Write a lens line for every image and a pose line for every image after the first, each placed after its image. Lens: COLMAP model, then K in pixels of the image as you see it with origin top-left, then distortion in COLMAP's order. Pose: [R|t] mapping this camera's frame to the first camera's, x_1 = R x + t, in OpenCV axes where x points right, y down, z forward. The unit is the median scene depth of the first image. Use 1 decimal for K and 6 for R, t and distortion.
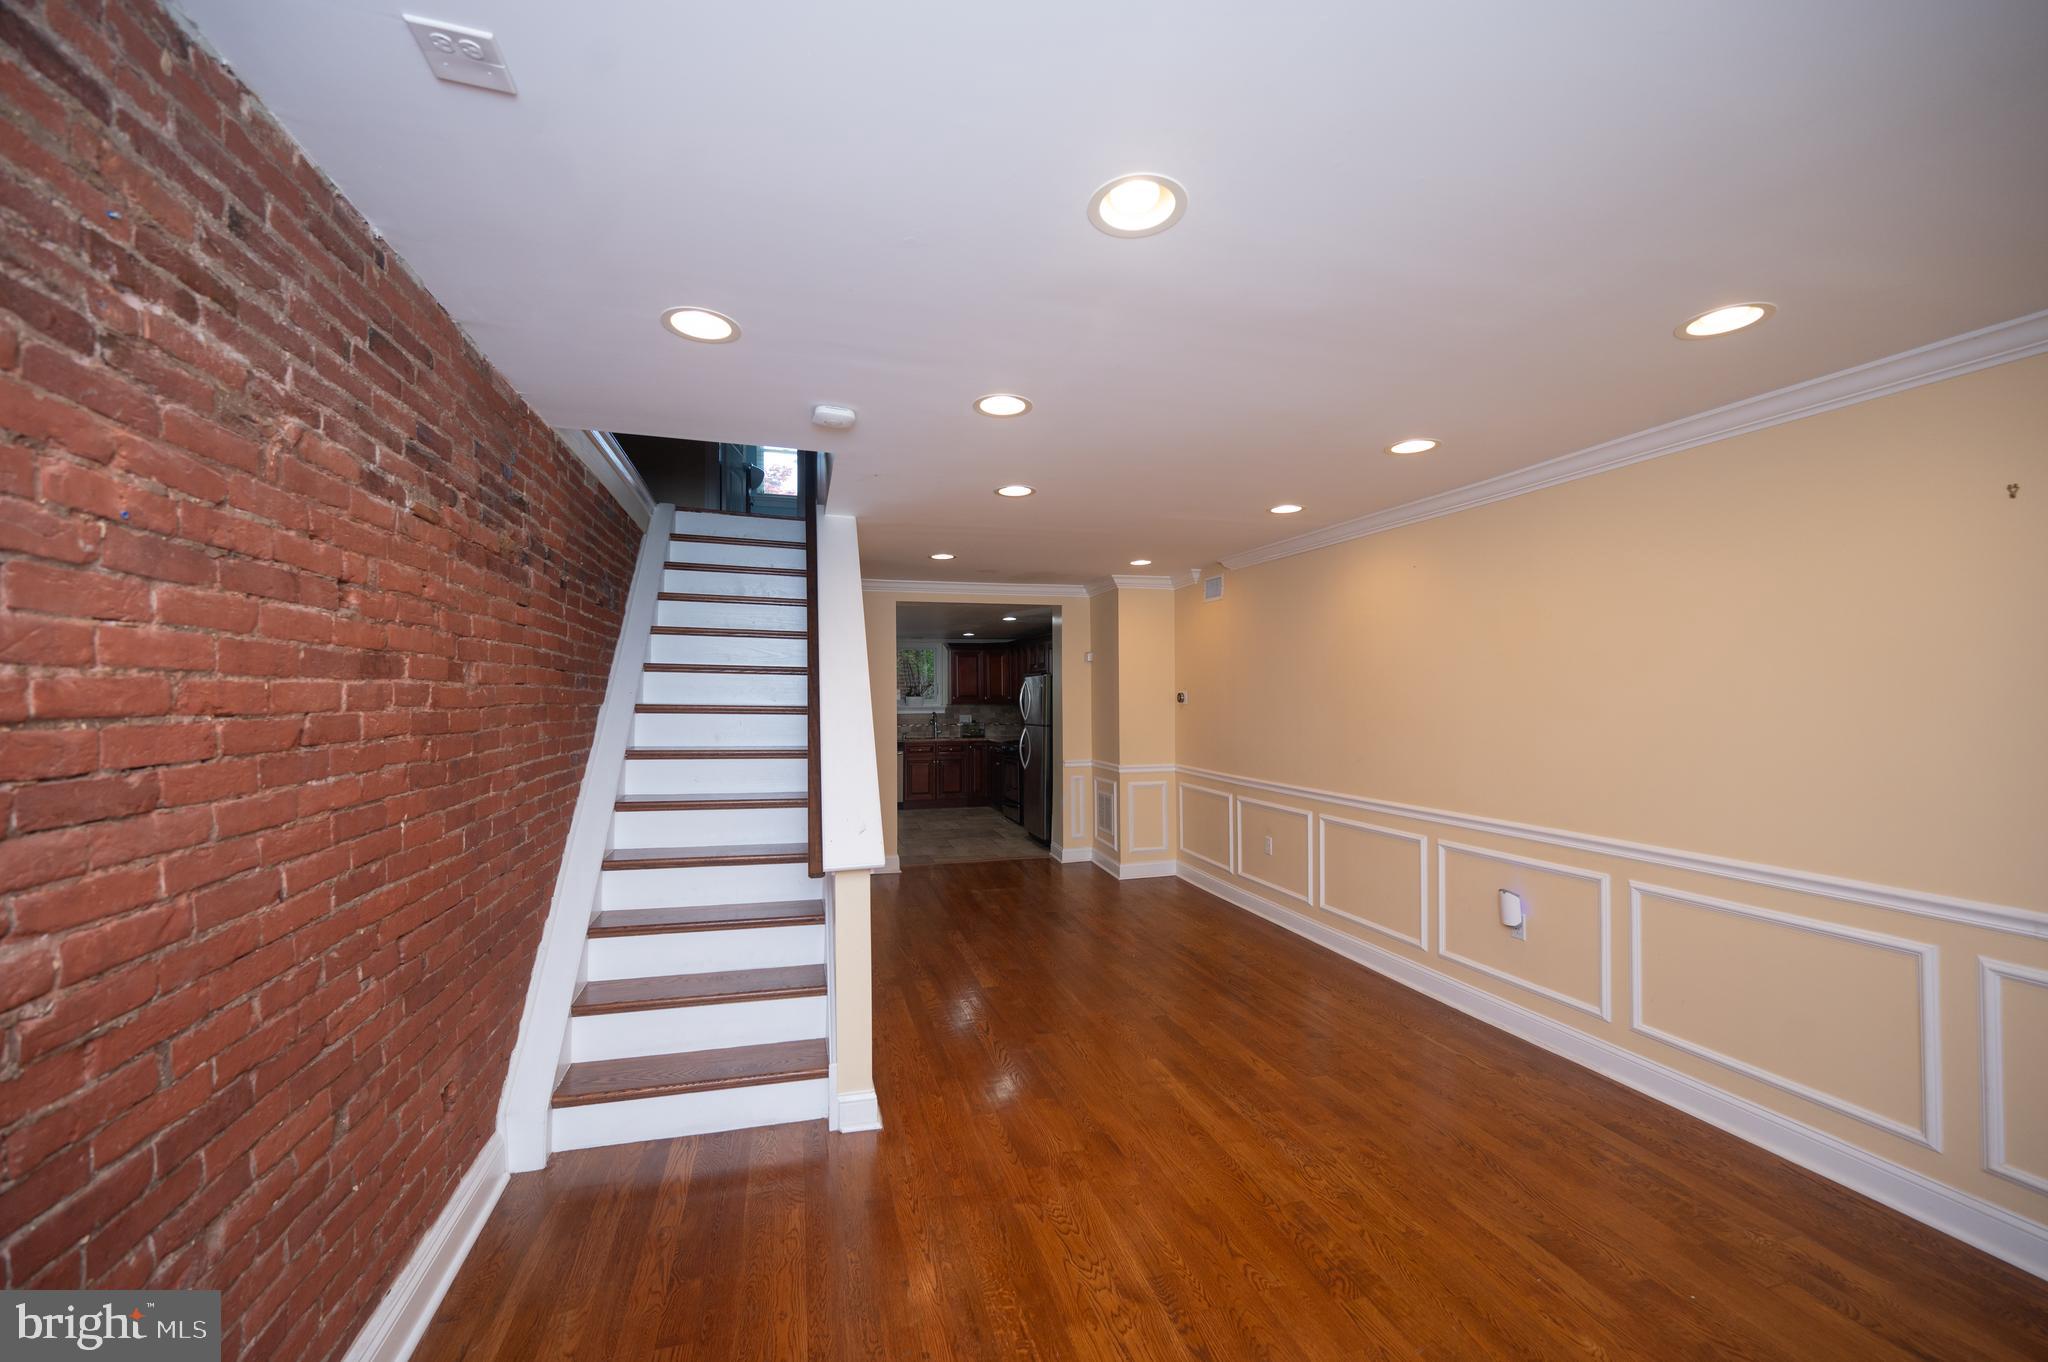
lens RADIAL K [[803.9, 0, 1022.7], [0, 803.9, 689.1], [0, 0, 1]] dist [-0.001077, 0.000608]
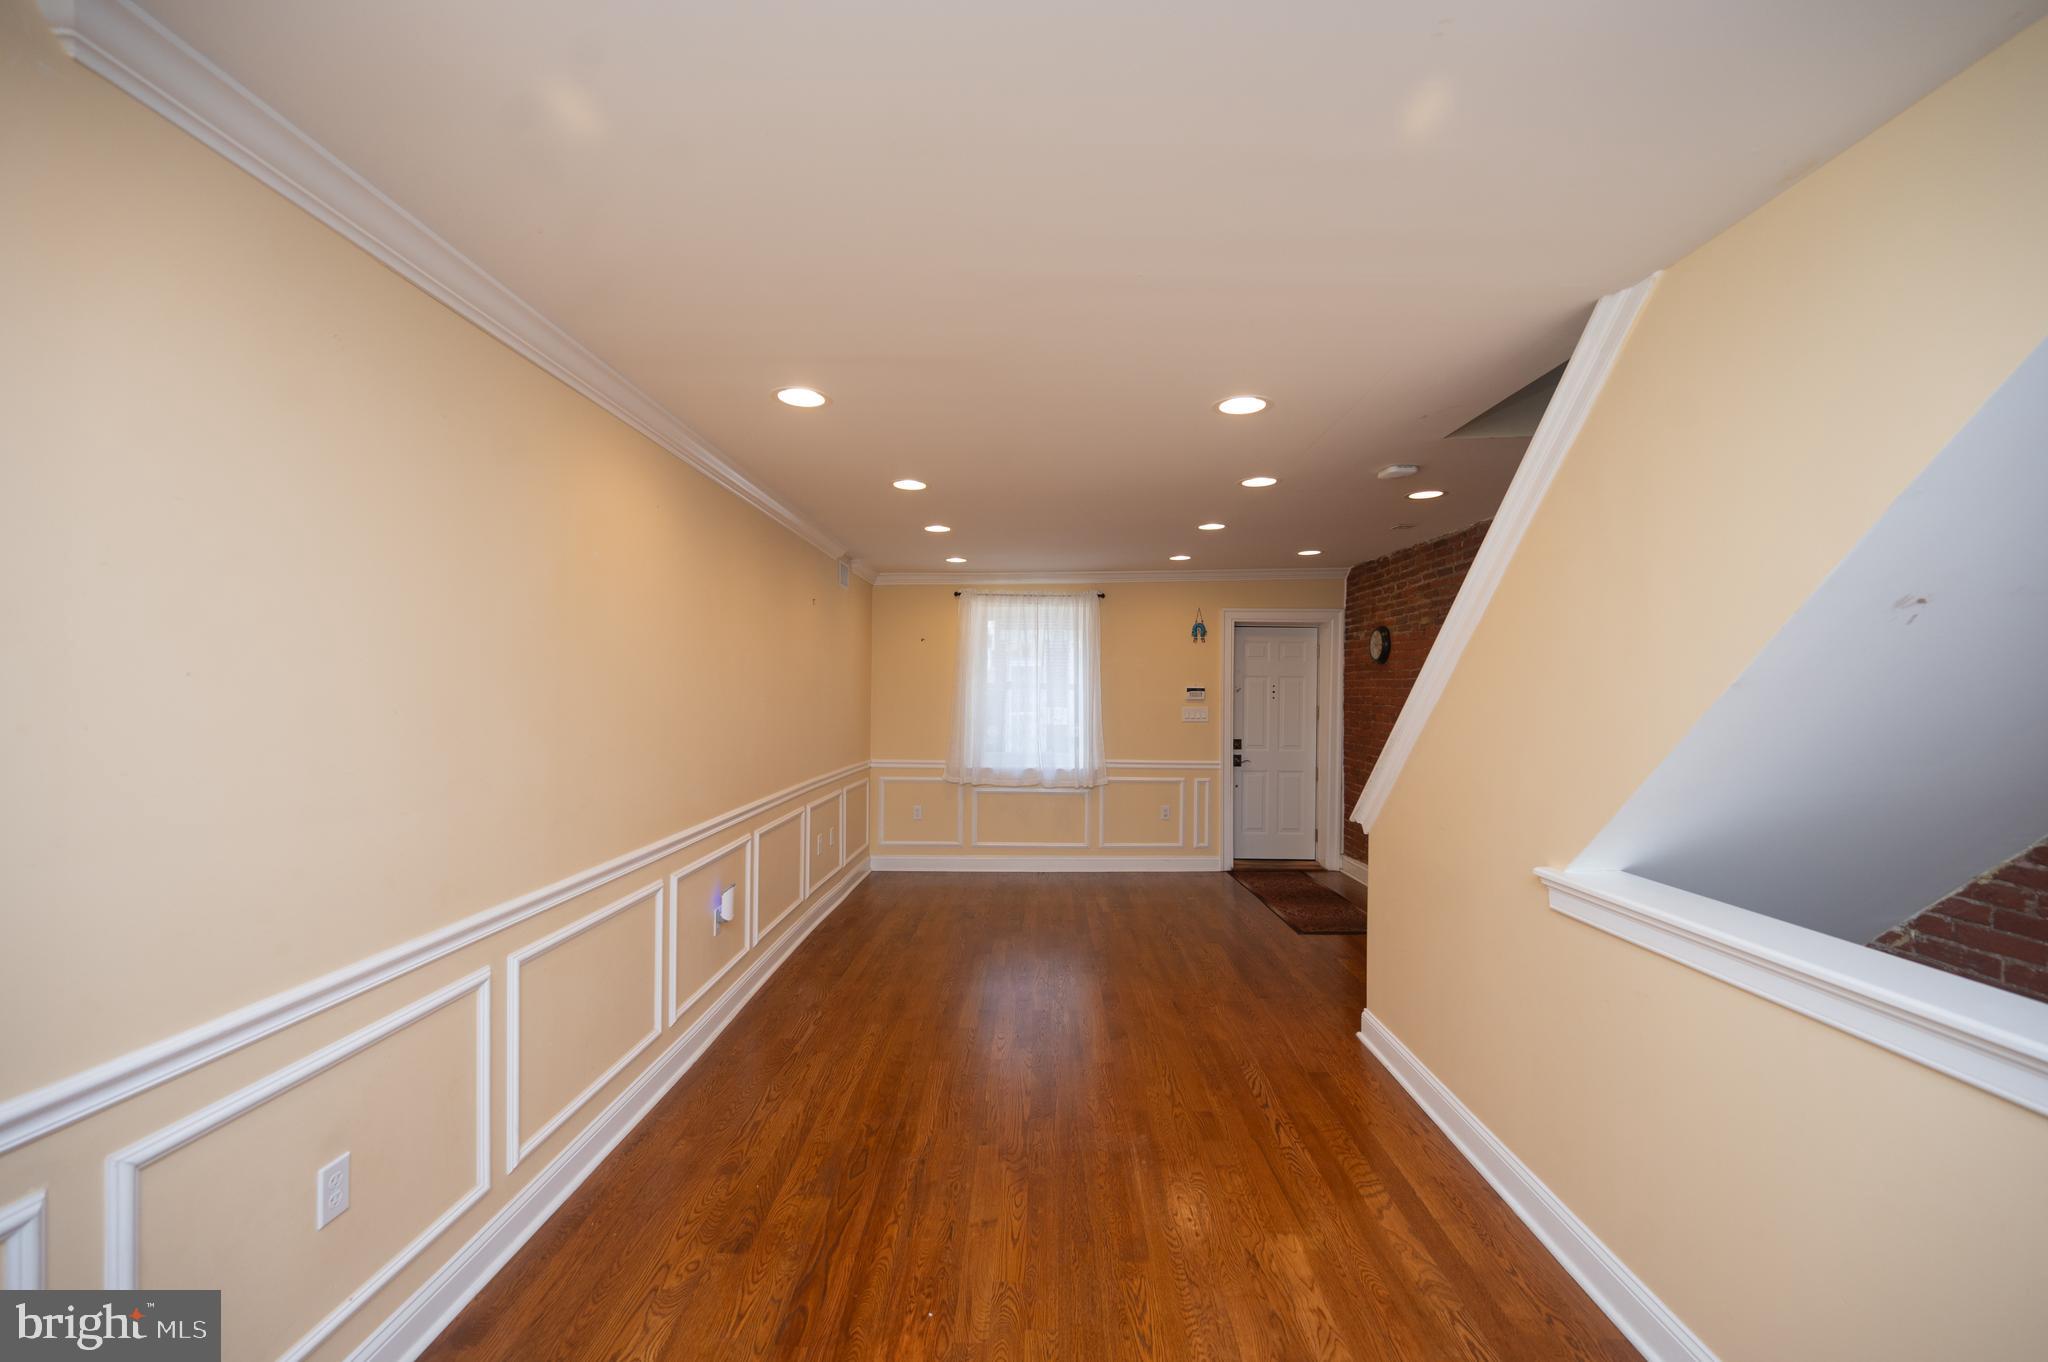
lens RADIAL K [[827.1, 0, 1024.0], [0, 827.1, 681.0], [0, 0, 1]] dist [0.000323, -0.000198]
pose [[-0.955196, -0.002235, 0.295965, -0.063899], [-0.007887, 0.999809, -0.017906, 0.020123], [-0.295869, -0.019438, -0.955031, 2.583857]]
